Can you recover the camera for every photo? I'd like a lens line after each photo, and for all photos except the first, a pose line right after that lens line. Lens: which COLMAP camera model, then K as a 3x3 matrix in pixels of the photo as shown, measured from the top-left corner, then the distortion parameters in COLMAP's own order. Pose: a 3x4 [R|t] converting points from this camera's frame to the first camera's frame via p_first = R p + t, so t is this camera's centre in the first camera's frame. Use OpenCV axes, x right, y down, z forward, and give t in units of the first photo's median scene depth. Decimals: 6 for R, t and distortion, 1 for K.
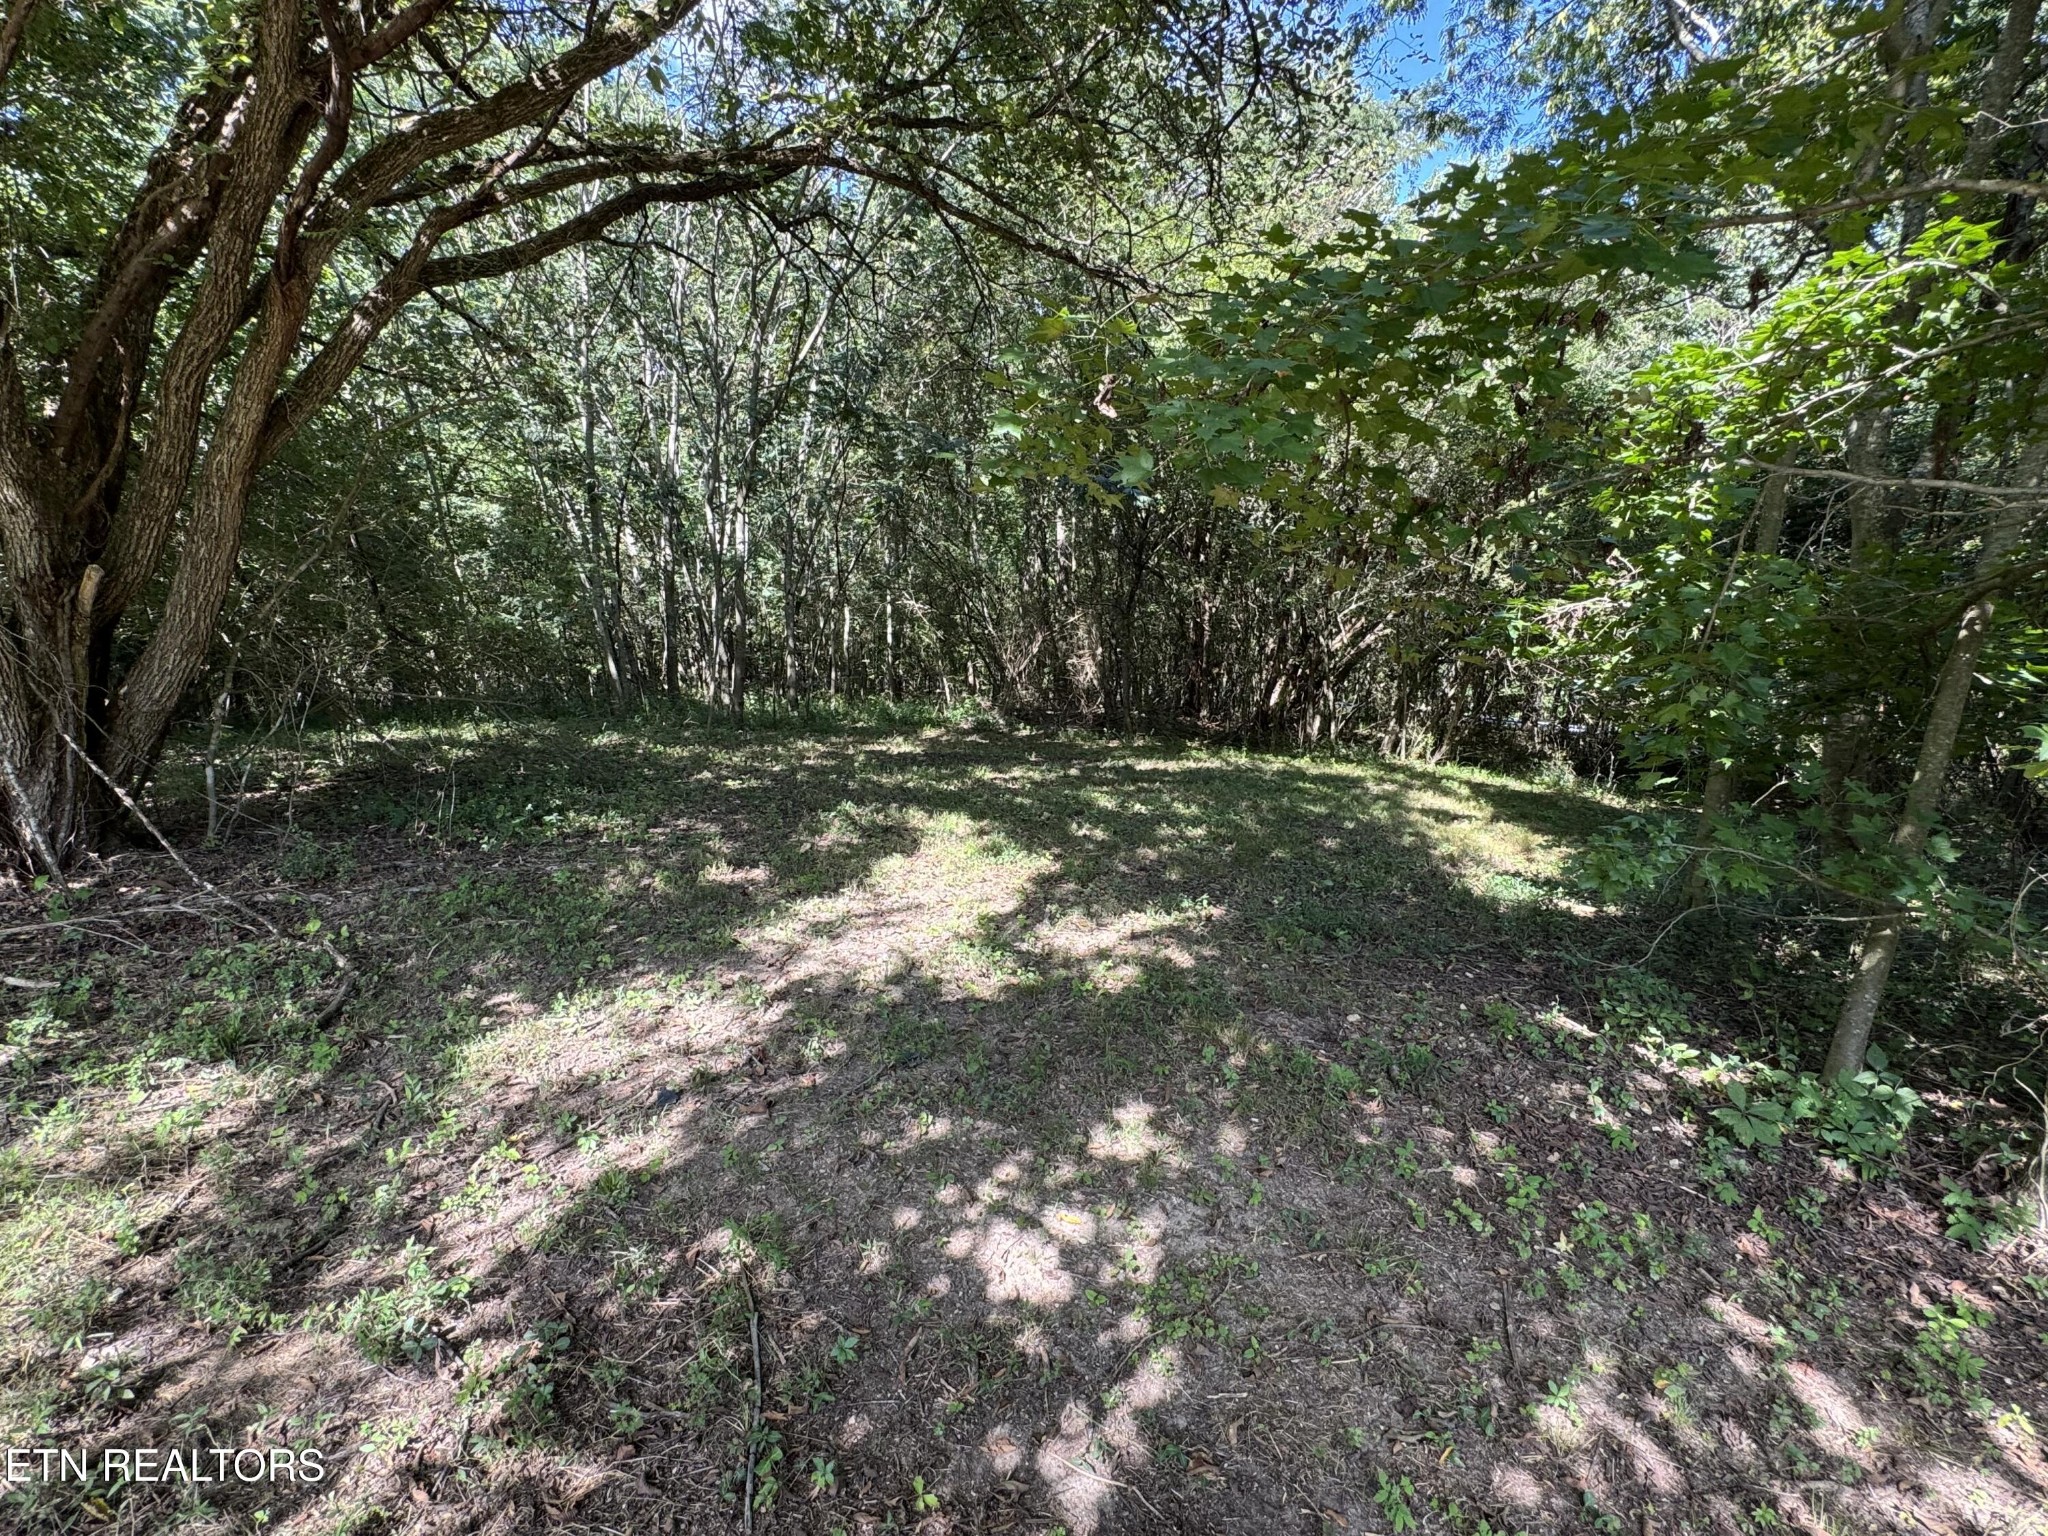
lens RADIAL K [[982.8, 0, 1025.5], [0, 982.8, 769.5], [0, 0, 1]] dist [0.002044, -0.000143]
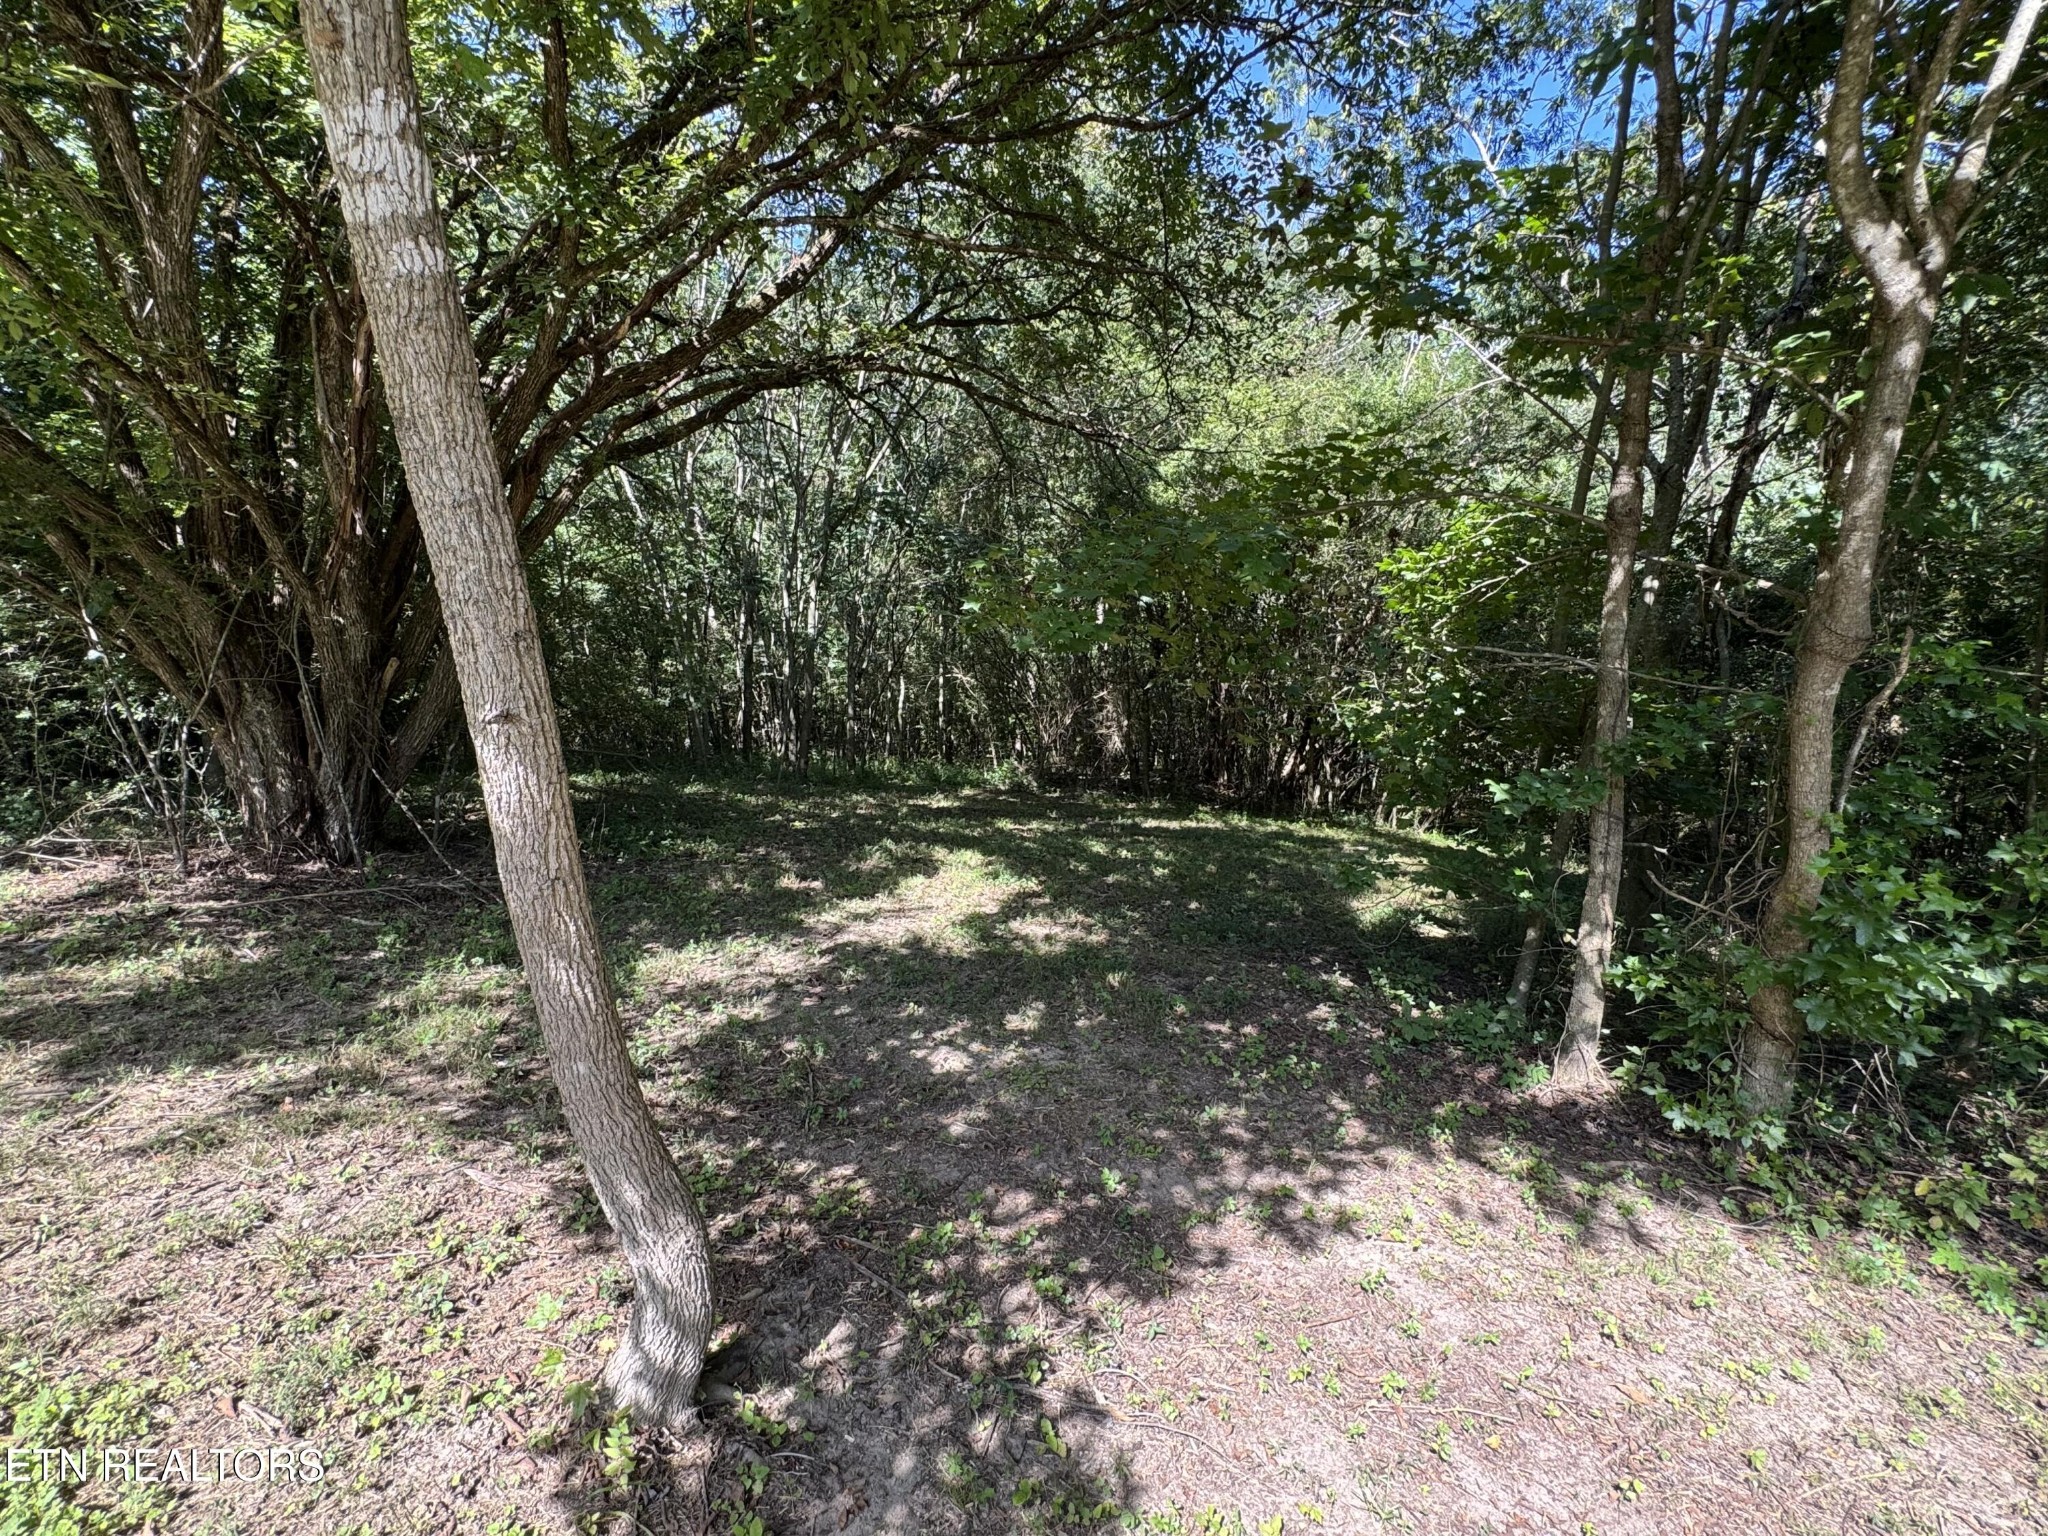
lens RADIAL K [[982.8, 0, 1023.1], [0, 982.8, 764.0], [0, 0, 1]] dist [0.002044, -0.000143]
pose [[0.997875, 0.023994, -0.060574, 0.071428], [-0.028340, 0.997007, -0.071935, 0.022777], [0.058667, 0.073499, 0.995568, -0.274471]]
